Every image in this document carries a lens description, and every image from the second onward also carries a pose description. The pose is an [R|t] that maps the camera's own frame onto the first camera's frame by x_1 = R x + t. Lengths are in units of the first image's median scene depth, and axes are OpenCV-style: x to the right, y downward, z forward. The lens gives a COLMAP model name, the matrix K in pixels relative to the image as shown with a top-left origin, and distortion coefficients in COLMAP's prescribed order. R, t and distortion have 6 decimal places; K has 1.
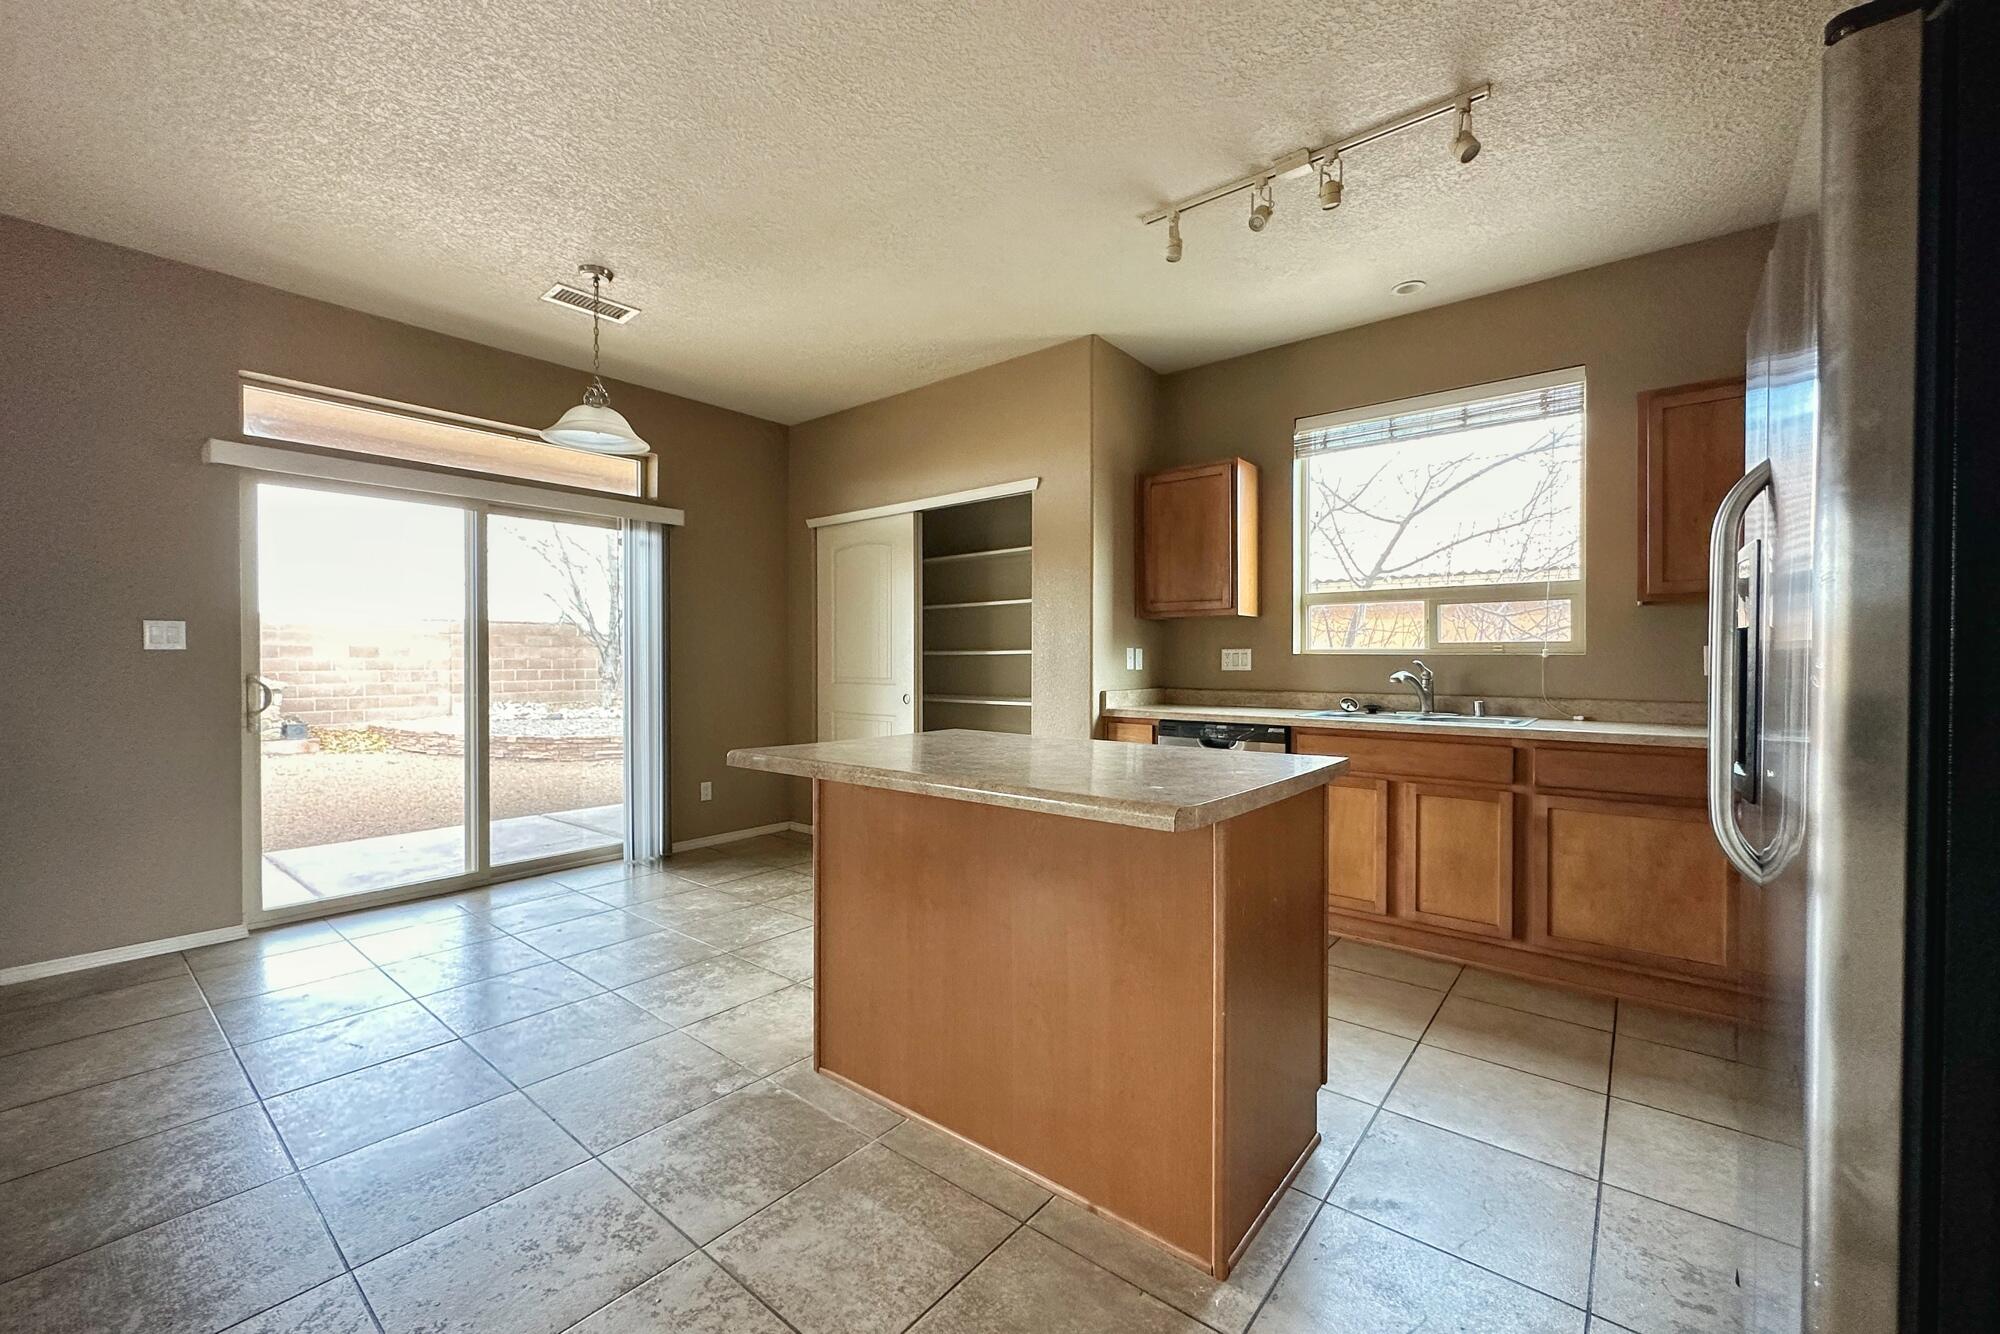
lens RADIAL K [[785.4, 0, 1000.0], [0, 785.4, 667.0], [0, 0, 1]] dist [-0.017031, -0.000218]
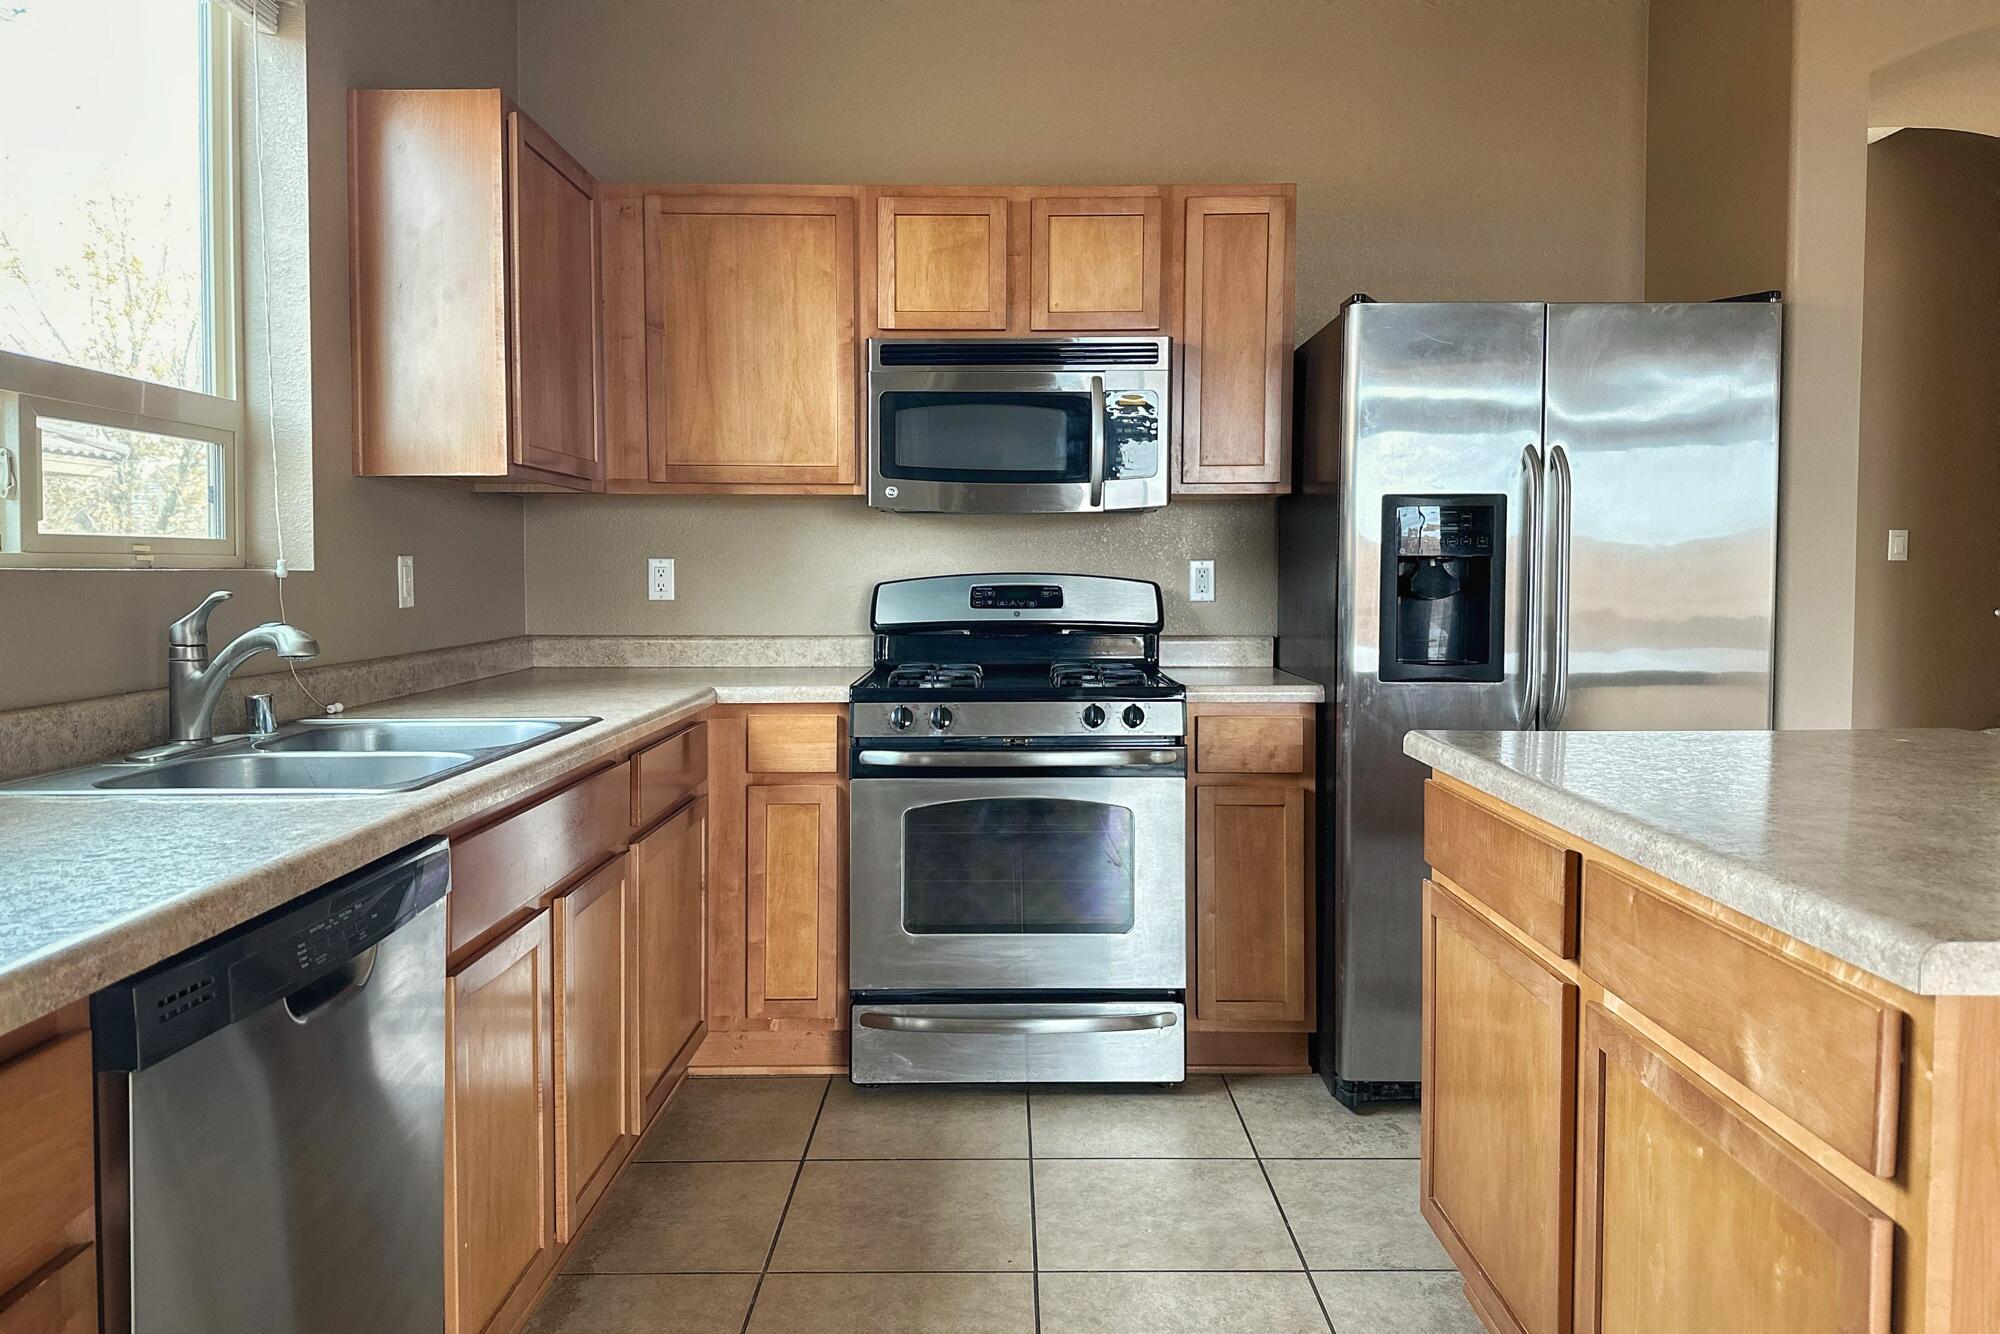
lens RADIAL K [[1385.8, 0, 1009.0], [0, 1385.8, 620.7], [0, 0, 1]] dist [0.095665, -0.155346]
pose [[-0.630523, -0.028392, 0.775651, -0.140002], [0.007817, 0.999048, 0.042924, -0.016669], [-0.776131, 0.033128, -0.629701, 1.061709]]
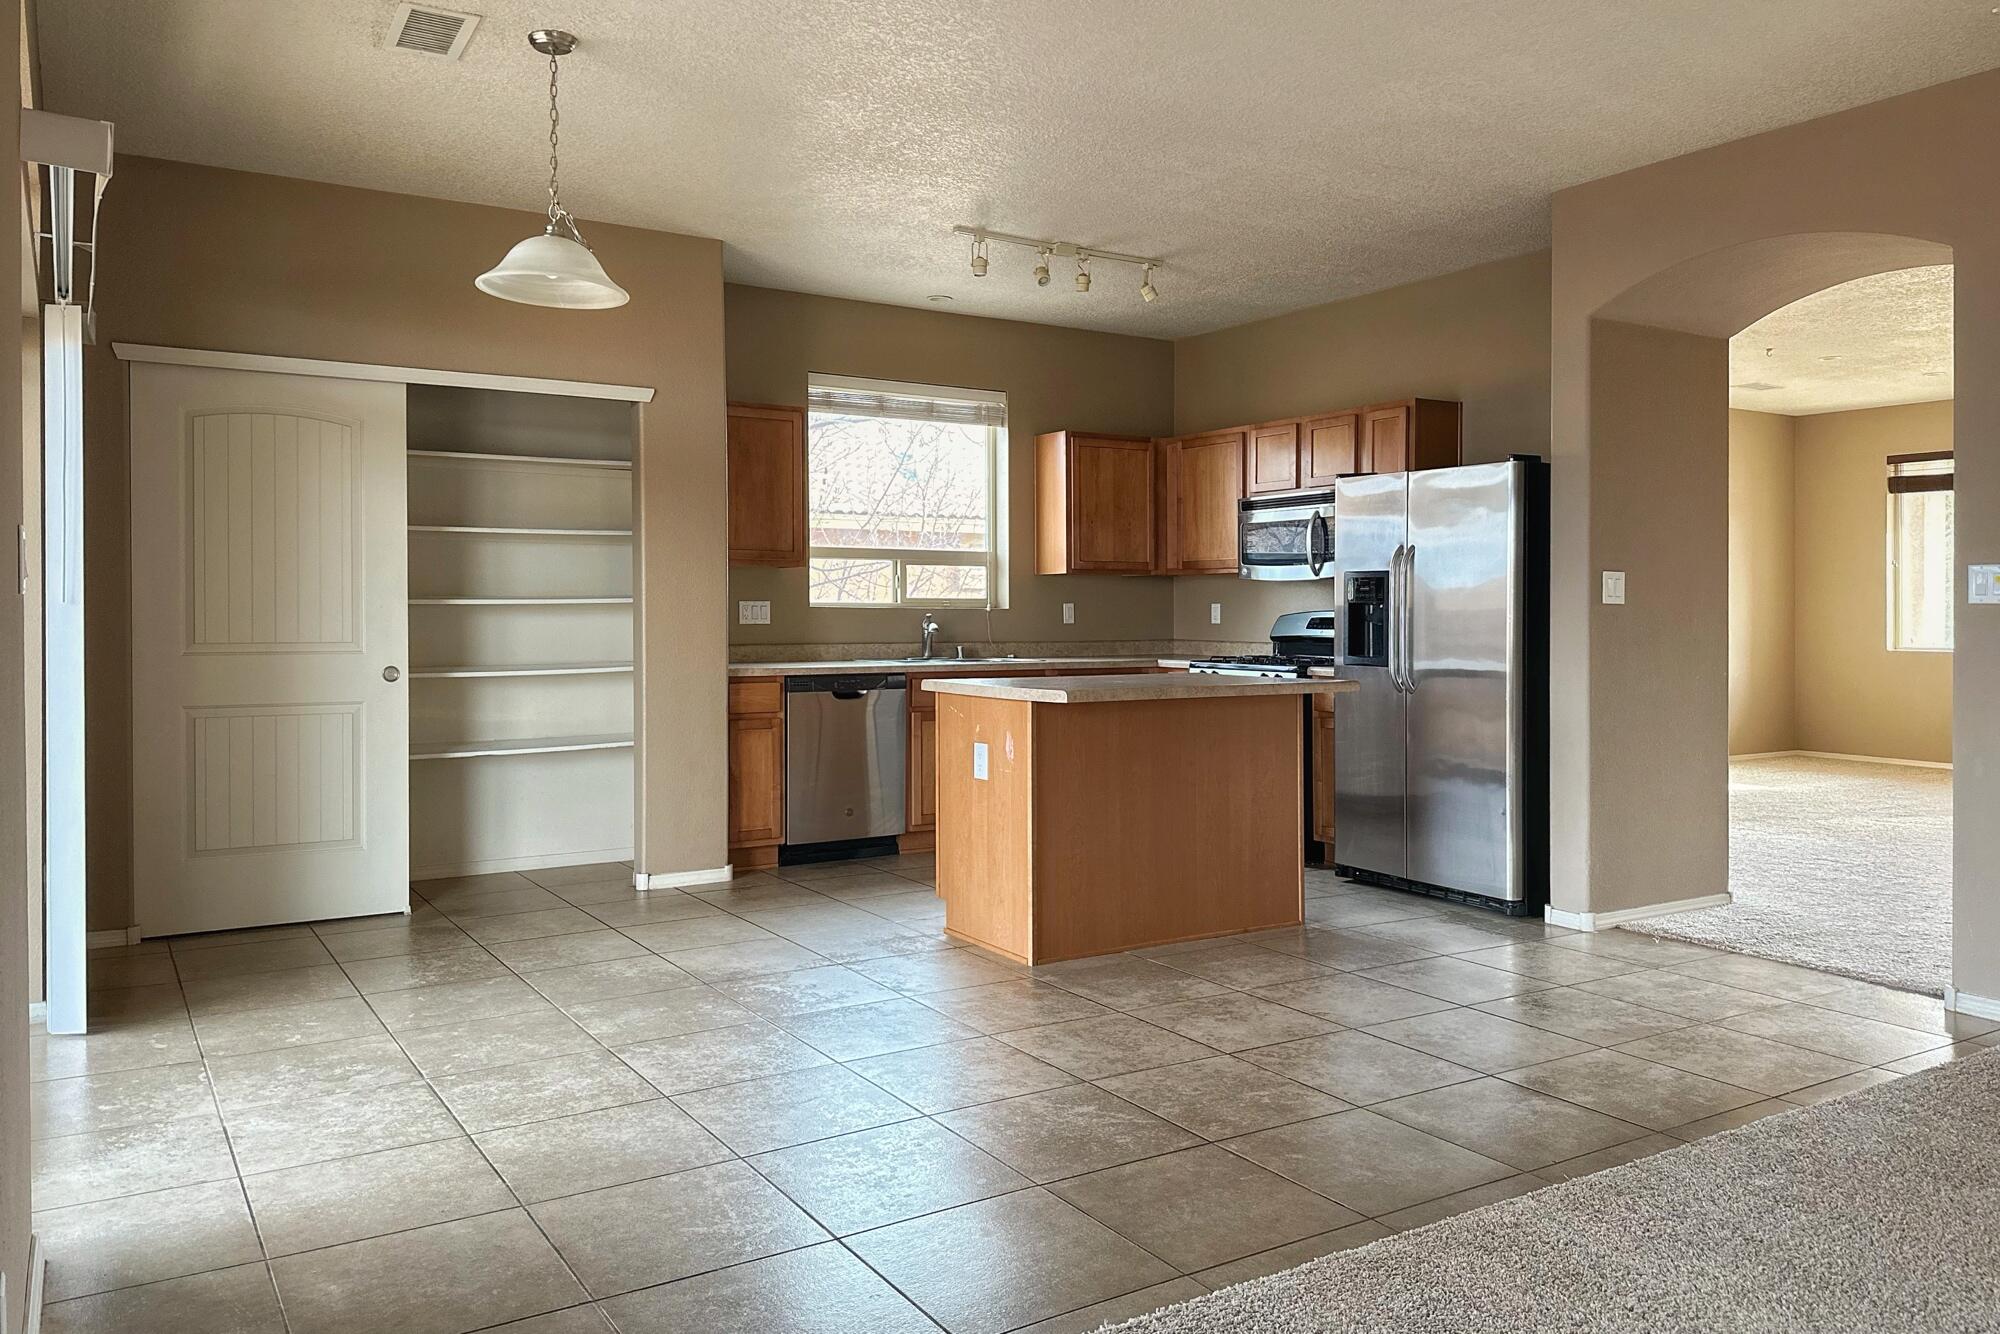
lens RADIAL K [[1421.6, 0, 988.3], [0, 1421.6, 620.1], [0, 0, 1]] dist [0.073480, -0.106244]
pose [[0.317170, -0.006663, 0.948345, -1.389560], [0.005313, 0.999972, 0.005249, -0.008176], [-0.948354, 0.003374, 0.317197, 0.228352]]
